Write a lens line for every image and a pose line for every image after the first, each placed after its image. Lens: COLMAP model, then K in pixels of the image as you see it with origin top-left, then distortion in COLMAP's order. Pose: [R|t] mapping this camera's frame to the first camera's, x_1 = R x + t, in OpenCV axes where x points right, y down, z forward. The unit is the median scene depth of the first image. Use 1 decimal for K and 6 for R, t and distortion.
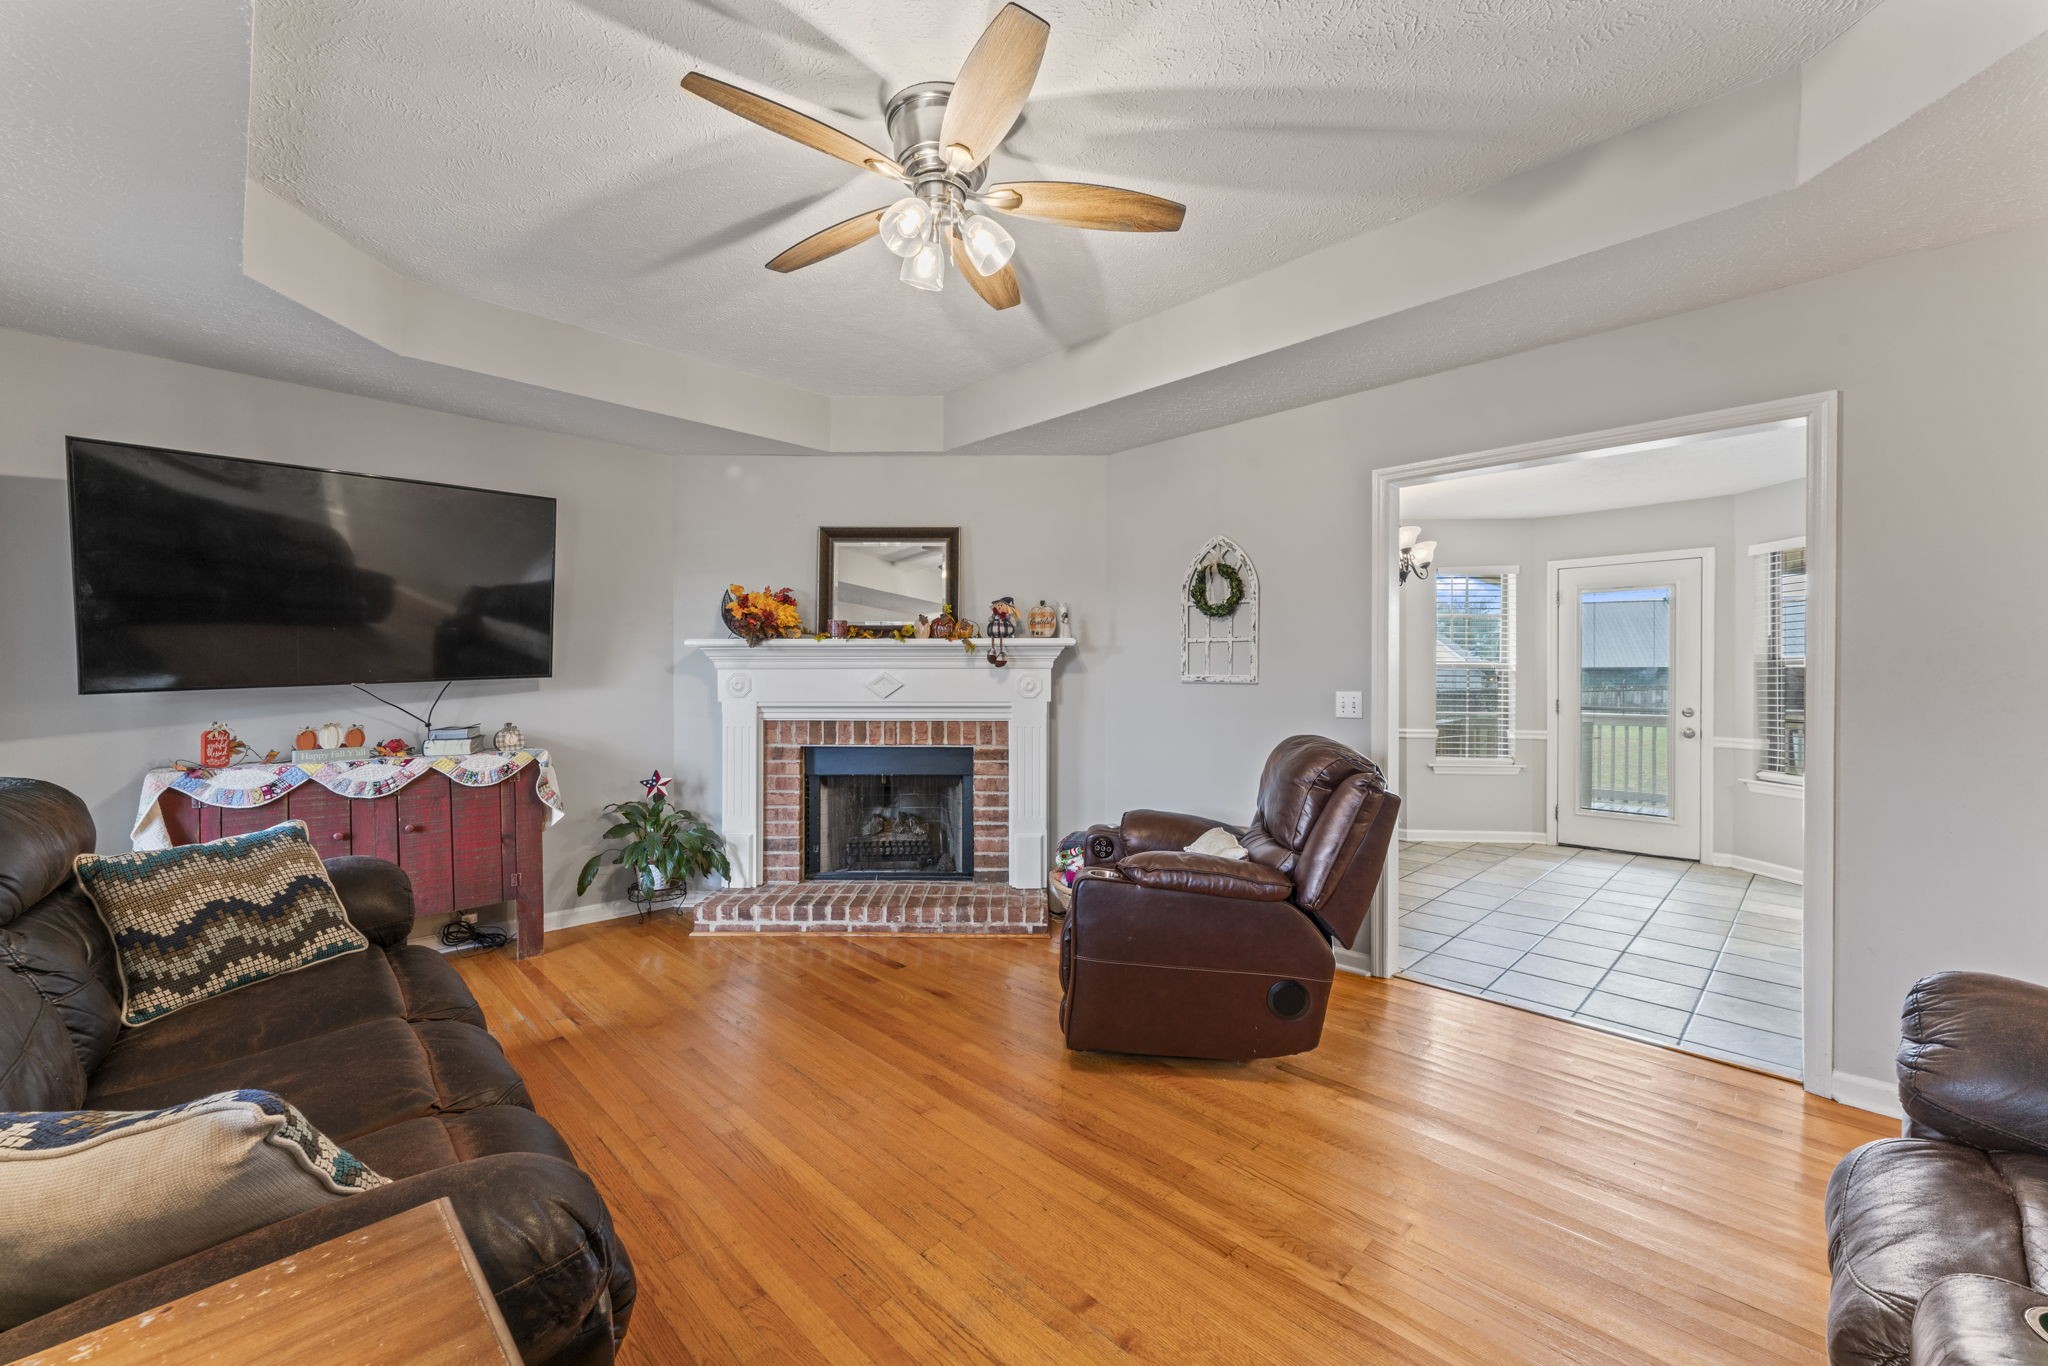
lens RADIAL K [[814.3, 0, 1026.2], [0, 814.3, 685.8], [0, 0, 1]] dist [0.000893, -0.001080]
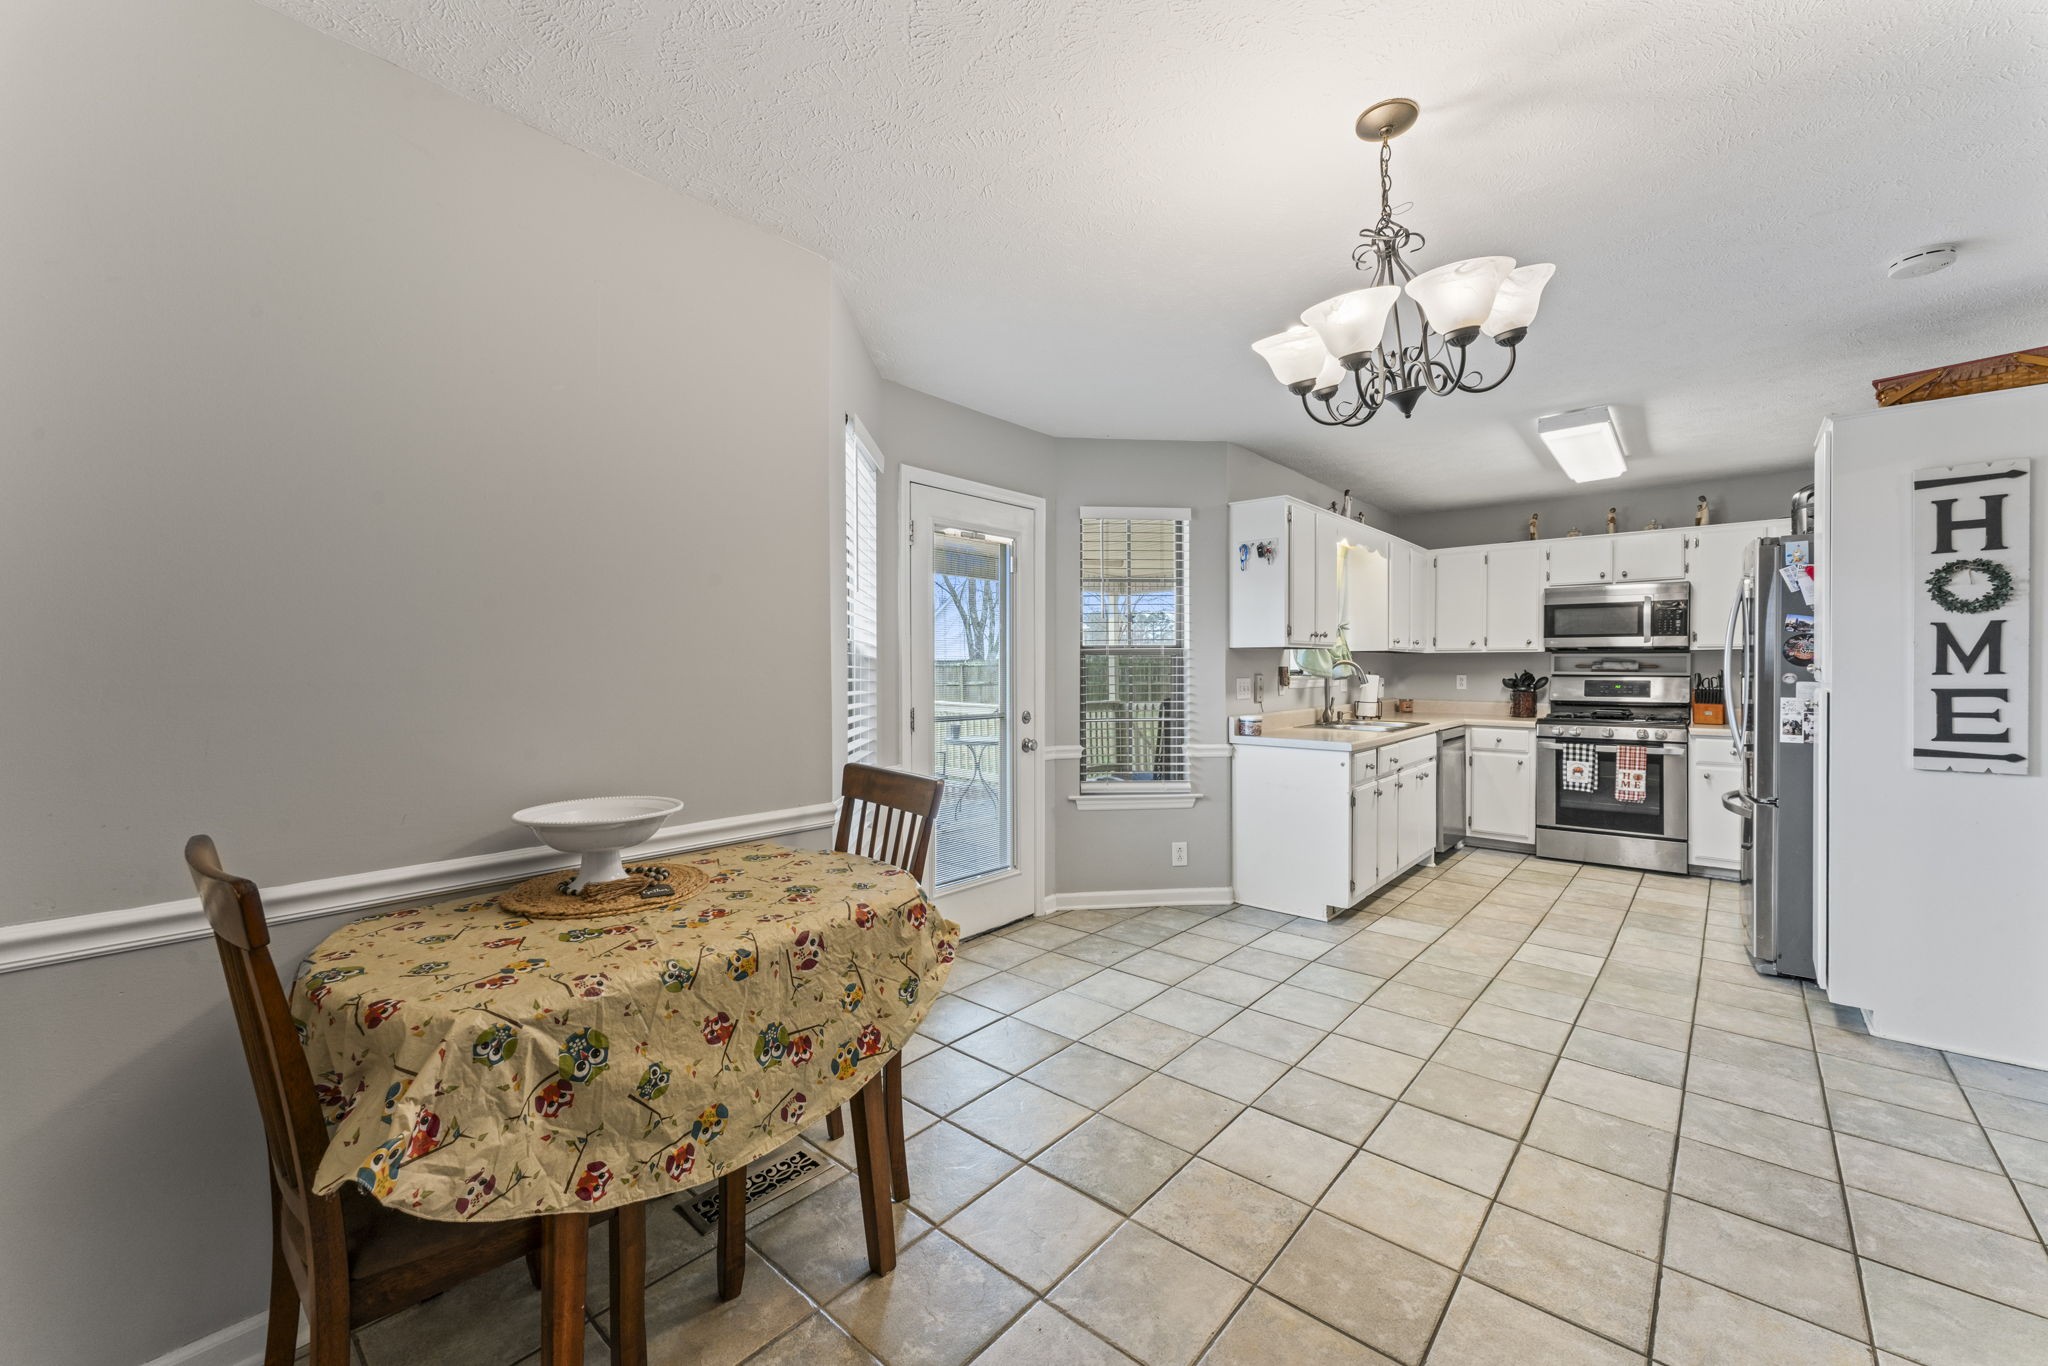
lens RADIAL K [[814.3, 0, 1022.0], [0, 814.3, 671.1], [0, 0, 1]] dist [0.000893, -0.001080]
pose [[-0.075820, 0.002857, 0.997117, 0.103849], [0.011746, 0.999929, -0.001972, -0.009380], [-0.997052, 0.011562, -0.075848, 1.363402]]
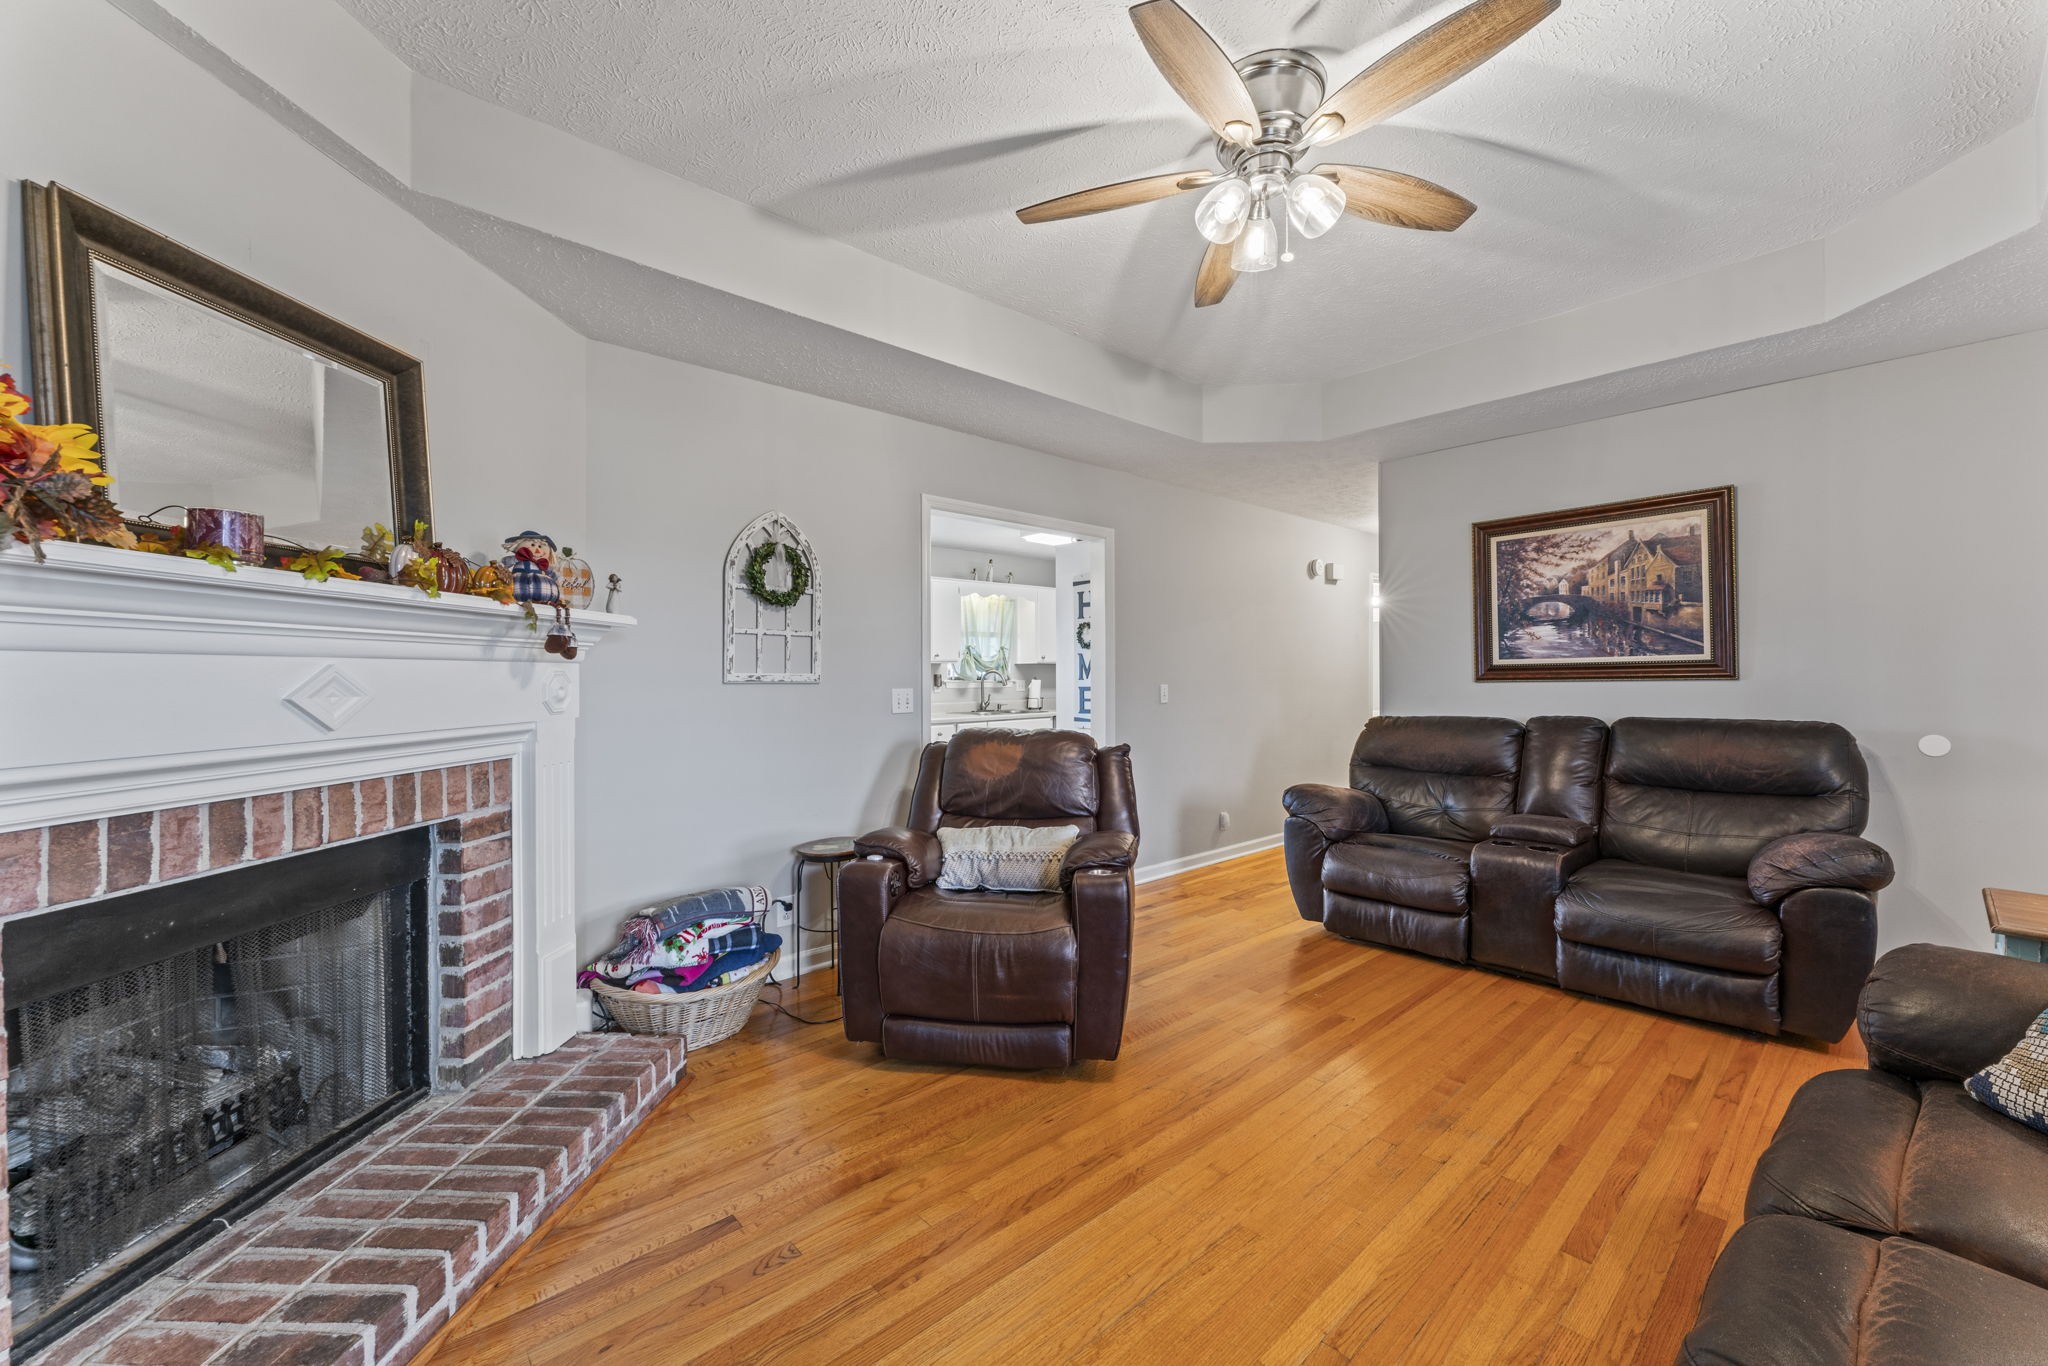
lens RADIAL K [[814.3, 0, 1014.3], [0, 814.3, 677.5], [0, 0, 1]] dist [0.000893, -0.001080]
pose [[0.052567, -0.004520, 0.998607, -0.562790], [0.010568, 0.999936, 0.003970, -0.009183], [-0.998562, 0.010344, 0.052611, 0.655740]]
